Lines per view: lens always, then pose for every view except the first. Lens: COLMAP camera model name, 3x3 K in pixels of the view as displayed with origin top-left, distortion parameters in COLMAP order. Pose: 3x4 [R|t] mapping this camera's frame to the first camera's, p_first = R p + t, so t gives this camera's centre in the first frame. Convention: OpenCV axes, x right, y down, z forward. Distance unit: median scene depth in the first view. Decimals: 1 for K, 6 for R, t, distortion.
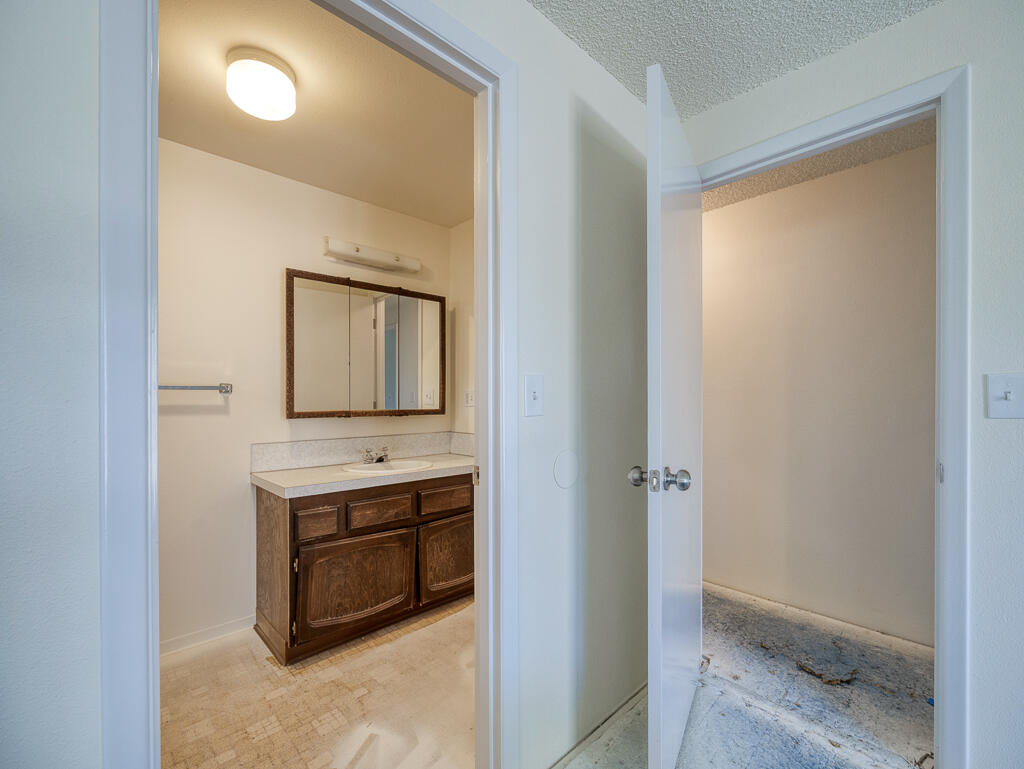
lens RADIAL K [[445.5, 0, 510.3], [0, 445.5, 399.4], [0, 0, 1]] dist [-0.000955, 0.000020]
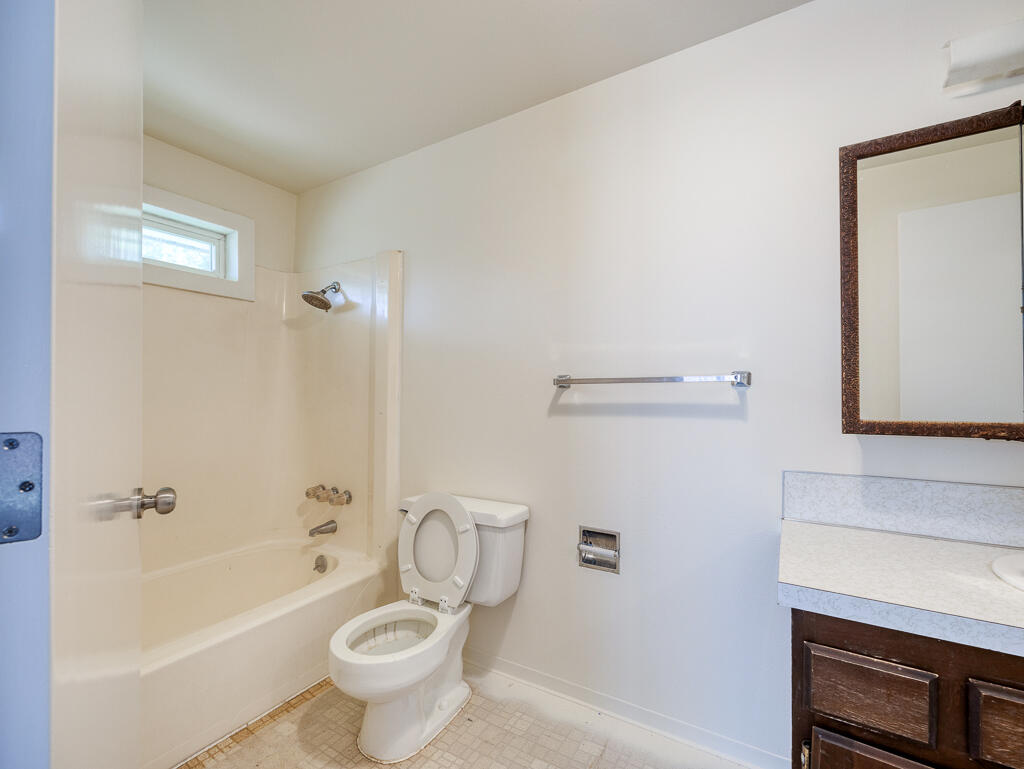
lens RADIAL K [[439.4, 0, 513.2], [0, 439.4, 390.1], [0, 0, 1]] dist [-0.002064, -0.000120]
pose [[0.258640, -0.005483, -0.965958, -0.103287], [-0.003285, 0.999973, -0.006555, -0.002982], [0.965968, 0.004868, 0.258615, 0.496736]]
